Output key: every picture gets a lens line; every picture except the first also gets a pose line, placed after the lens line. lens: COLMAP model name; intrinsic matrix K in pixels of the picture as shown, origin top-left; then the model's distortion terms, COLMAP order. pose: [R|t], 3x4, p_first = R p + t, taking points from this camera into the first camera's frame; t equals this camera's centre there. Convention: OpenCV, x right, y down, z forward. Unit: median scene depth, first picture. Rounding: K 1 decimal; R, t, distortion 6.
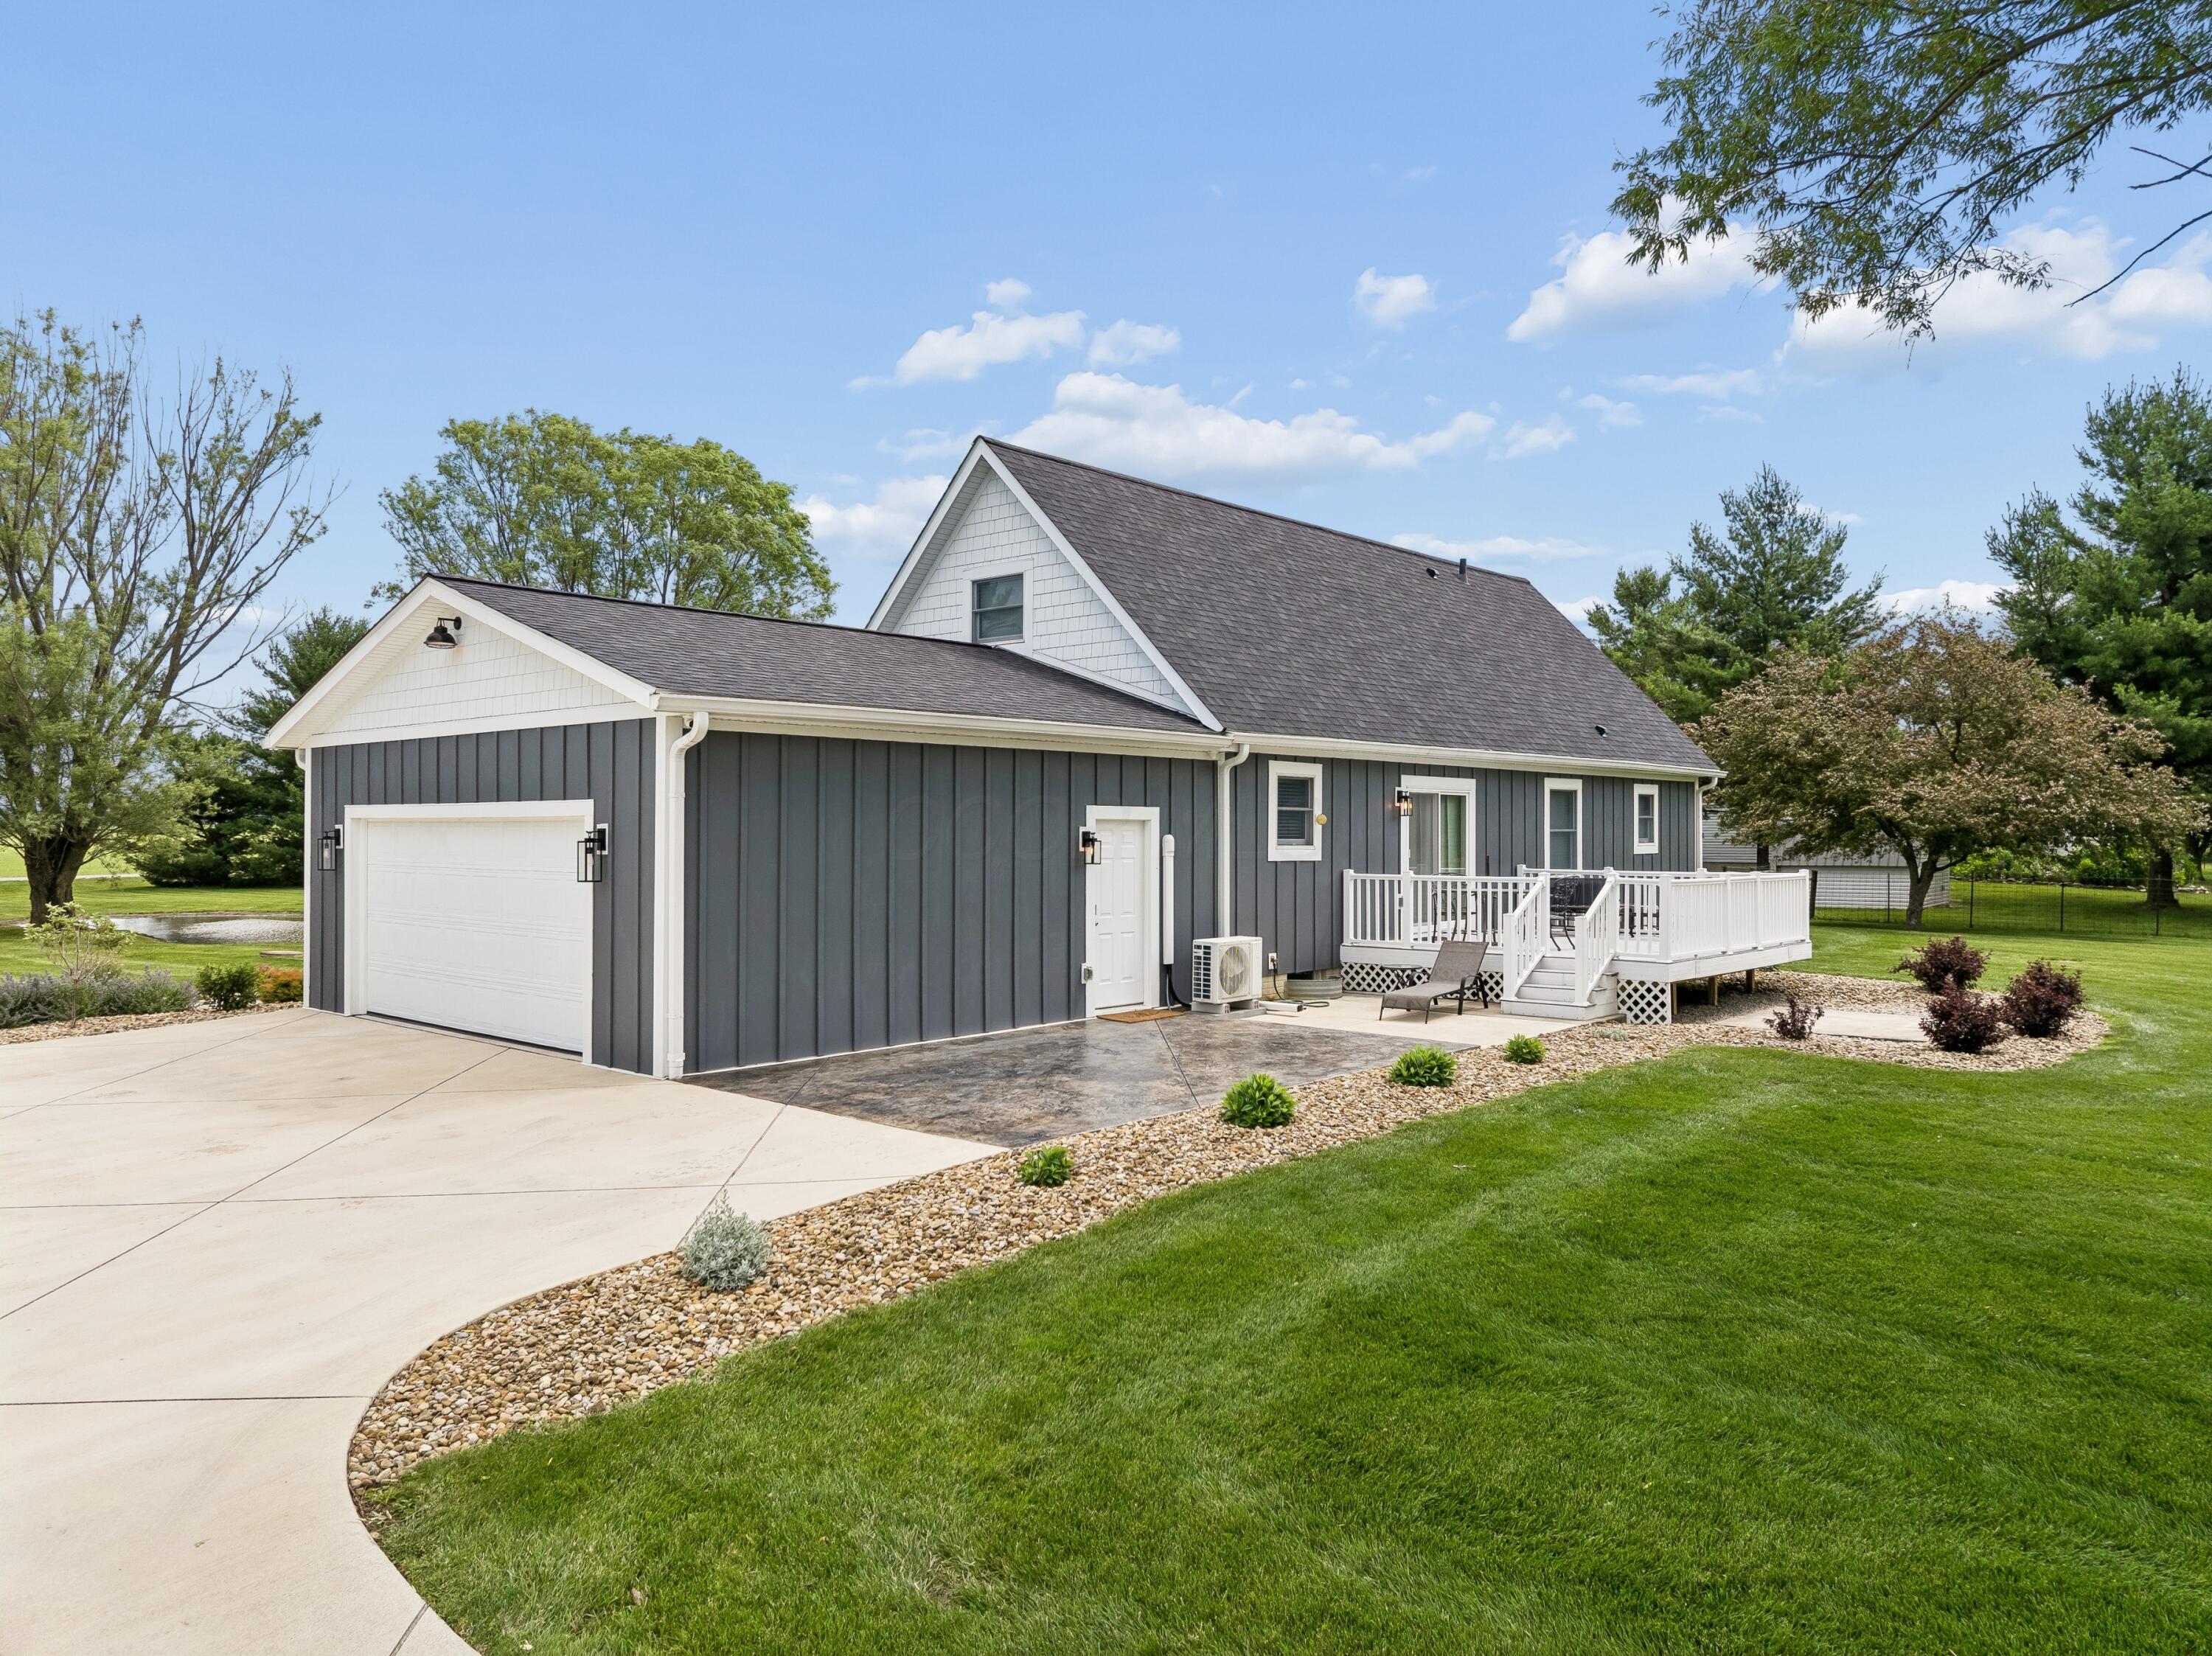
lens RADIAL K [[1522.9, 0, 1103.6], [0, 1522.9, 829.8], [0, 0, 1]] dist [0.018279, 0.001068]
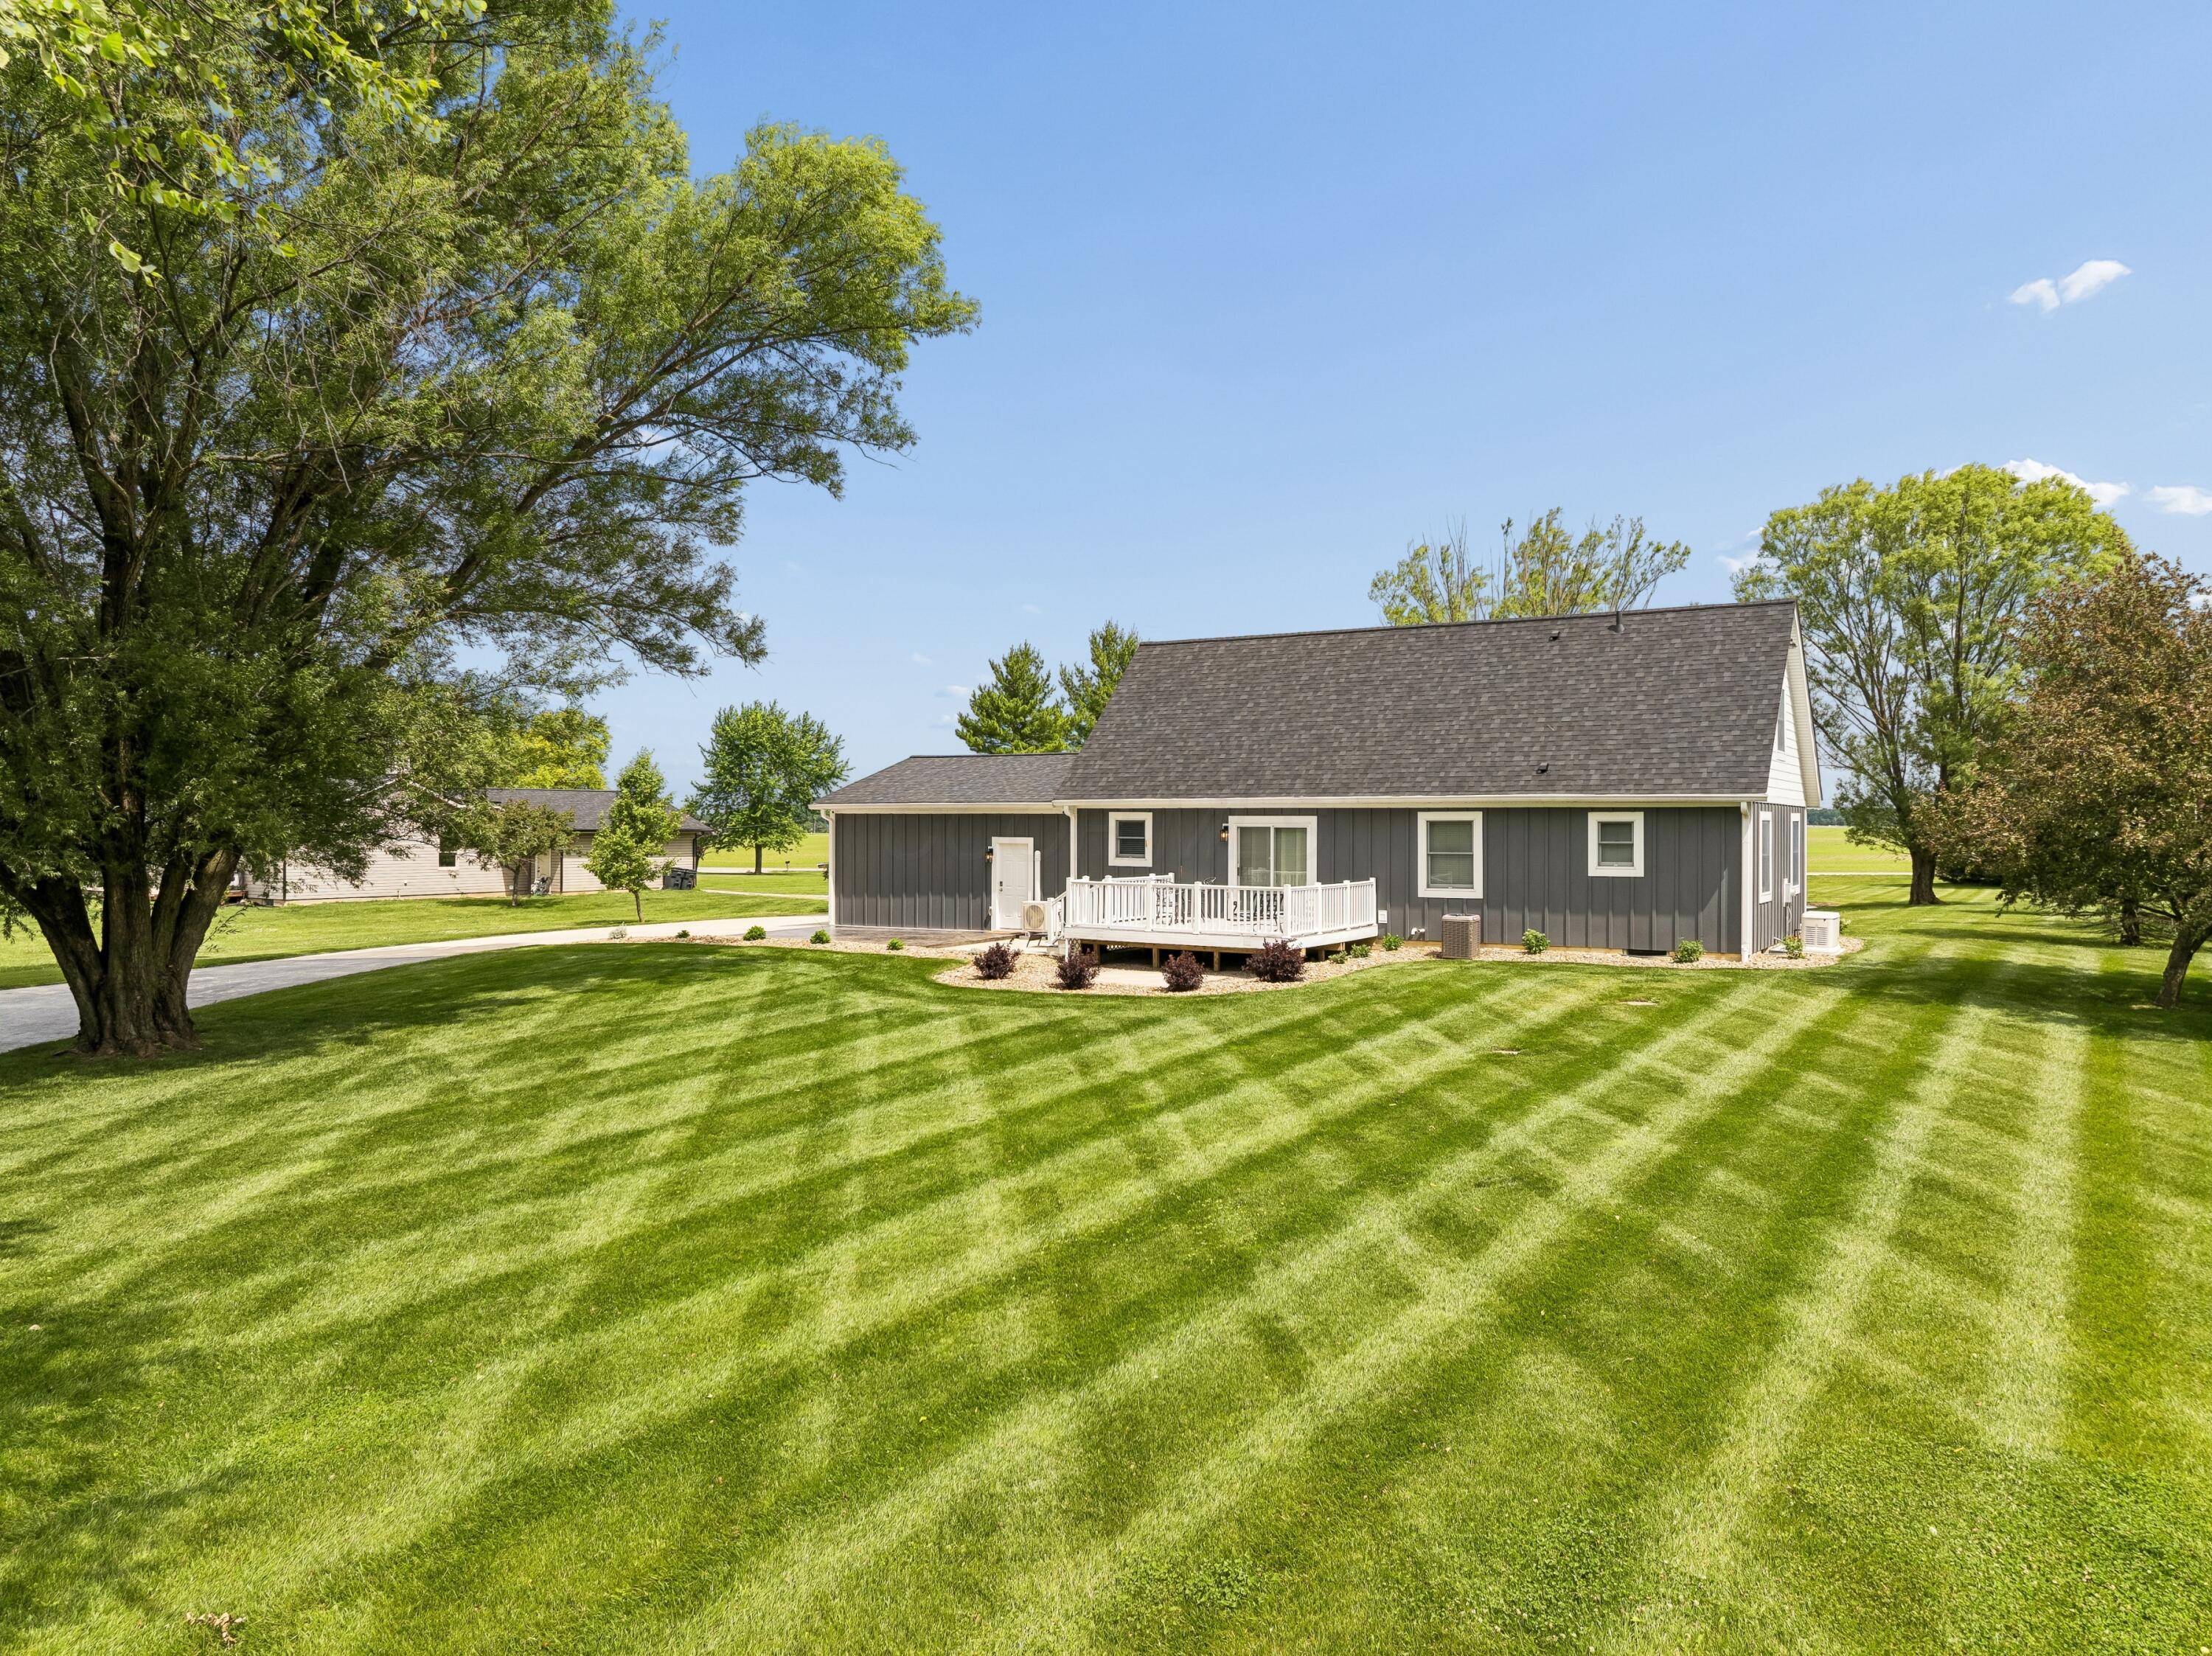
lens RADIAL K [[1522.9, 0, 1102.7], [0, 1522.9, 828.1], [0, 0, 1]] dist [0.018279, 0.001068]
pose [[0.172790, 0.005595, -0.984943, 1.933164], [0.001105, 0.999982, 0.005875, -0.036801], [0.984958, -0.002104, 0.172781, 0.662171]]
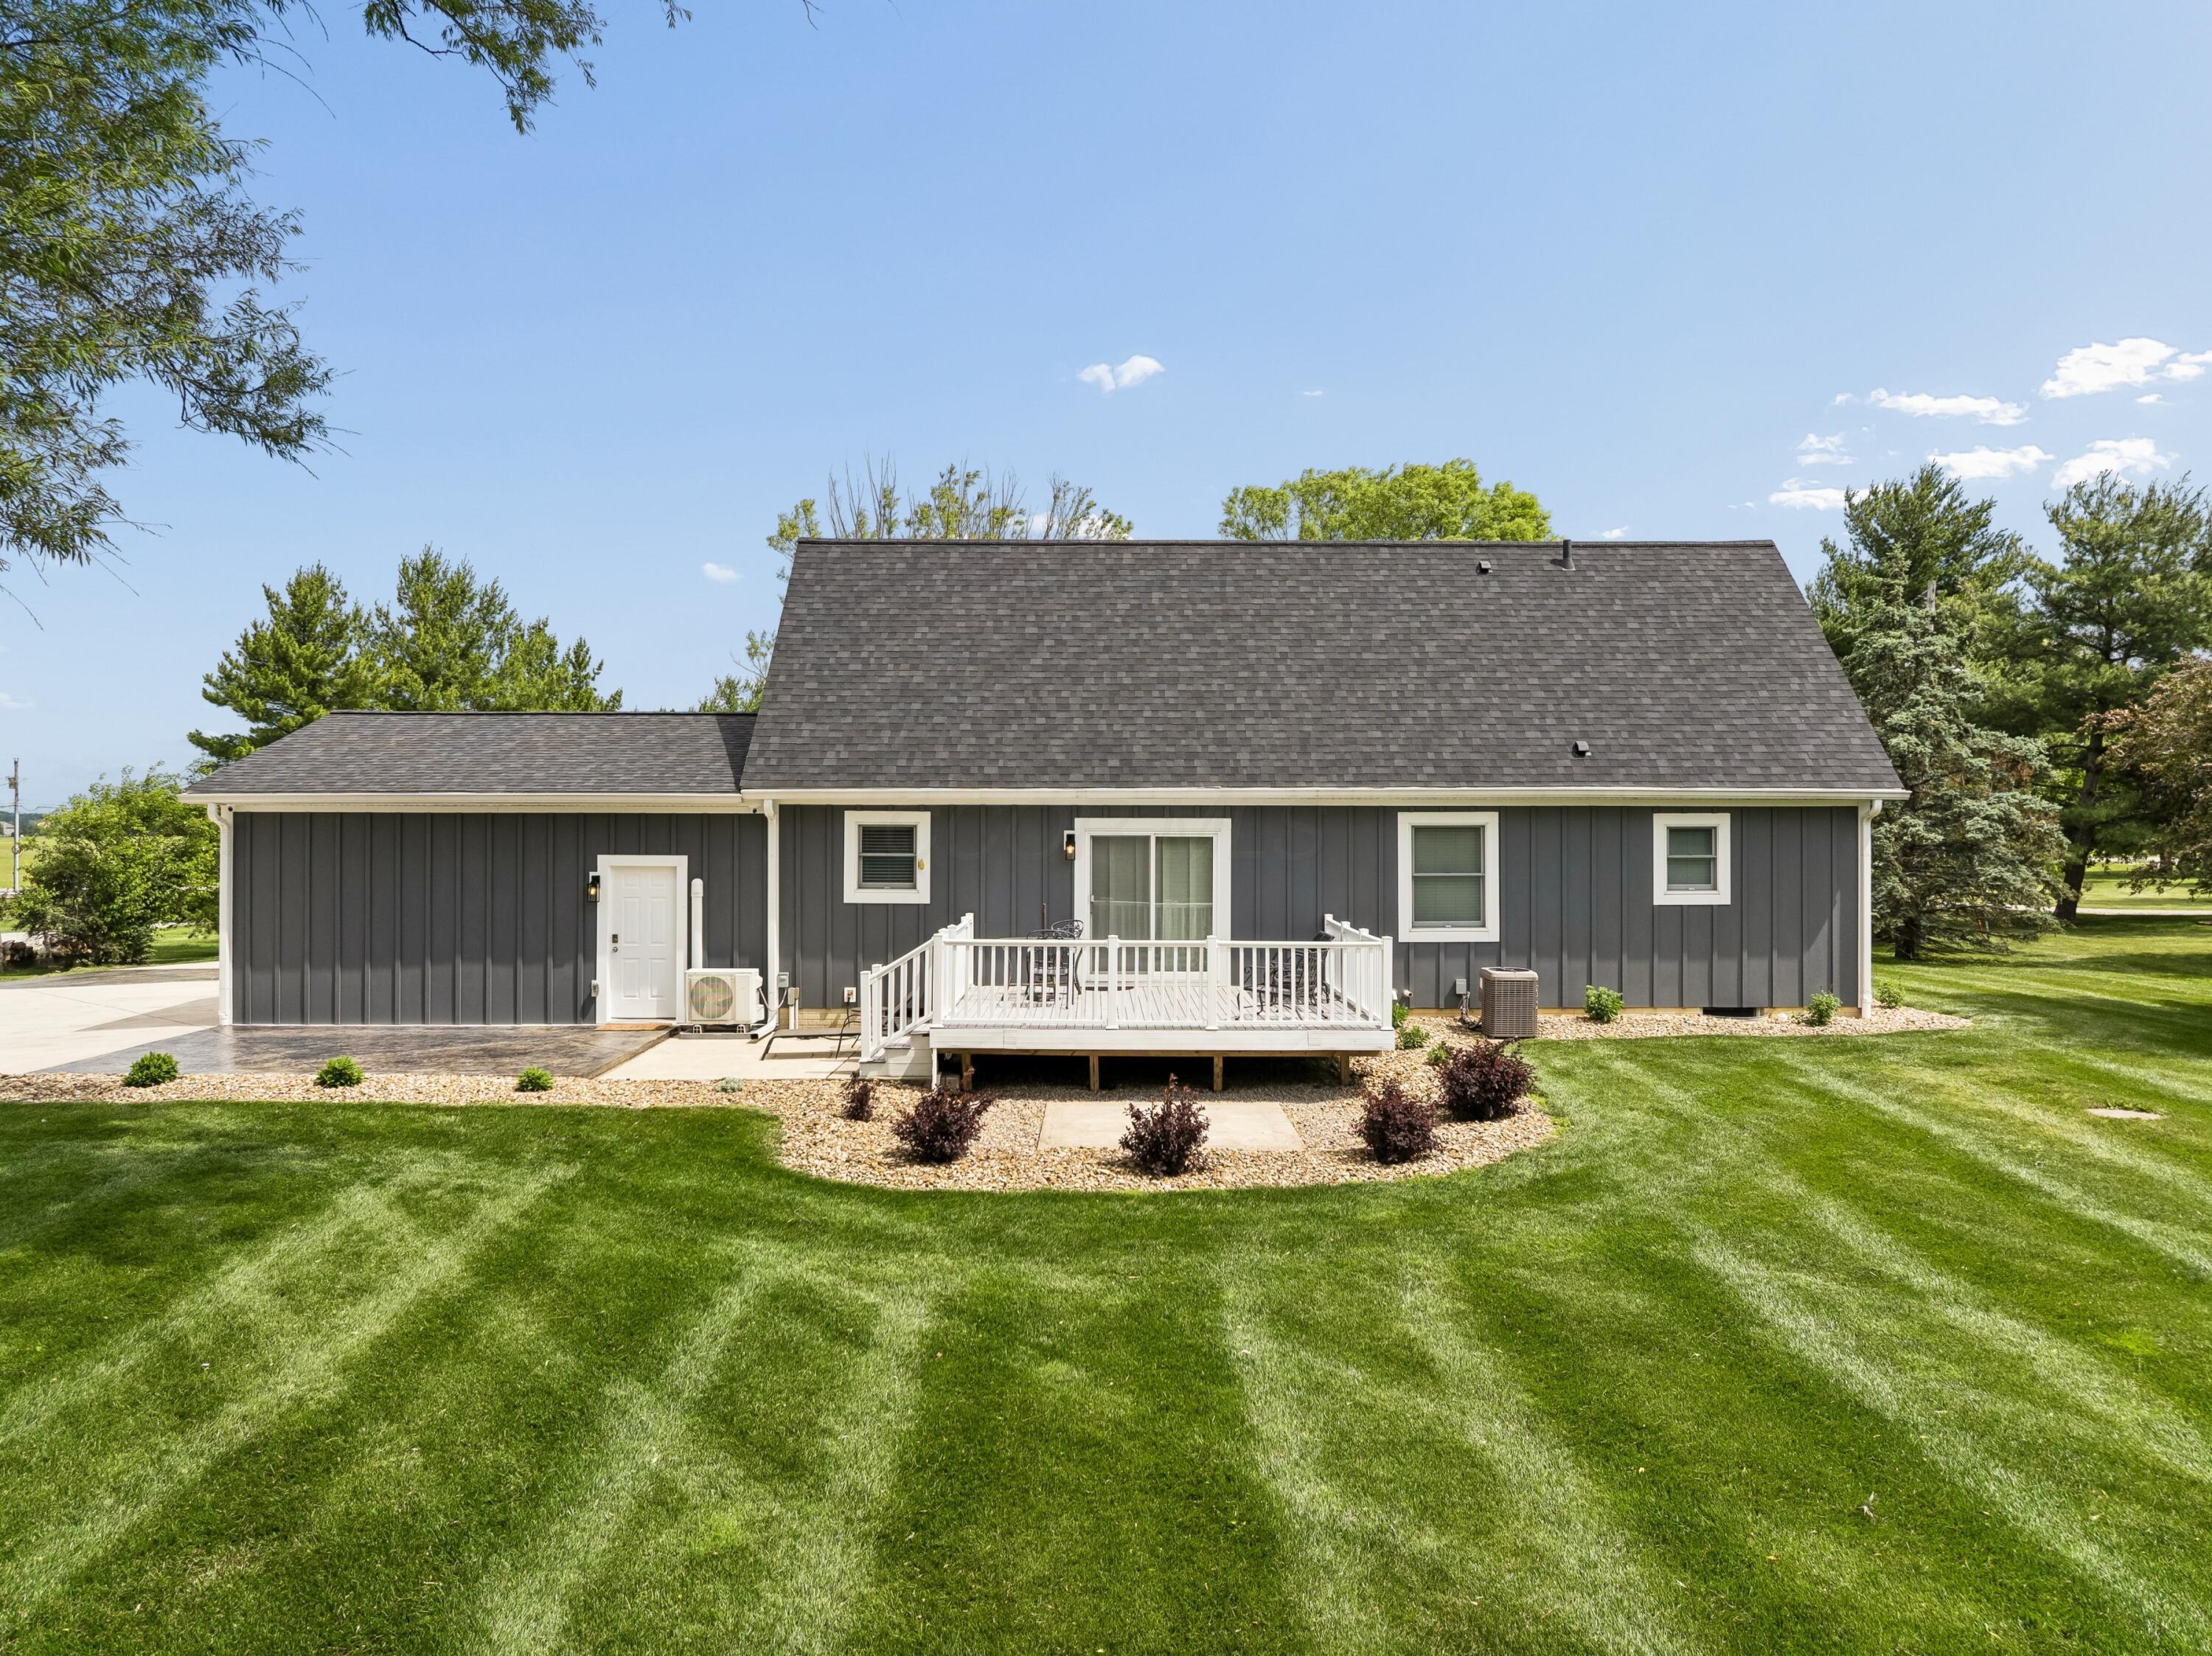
lens RADIAL K [[1522.9, 0, 1107.2], [0, 1522.9, 838.7], [0, 0, 1]] dist [0.018279, 0.001068]
pose [[0.664575, 0.008006, -0.747178, 1.041474], [0.000446, 0.999938, 0.011112, -0.037535], [0.747221, -0.007718, 0.664531, 0.409465]]
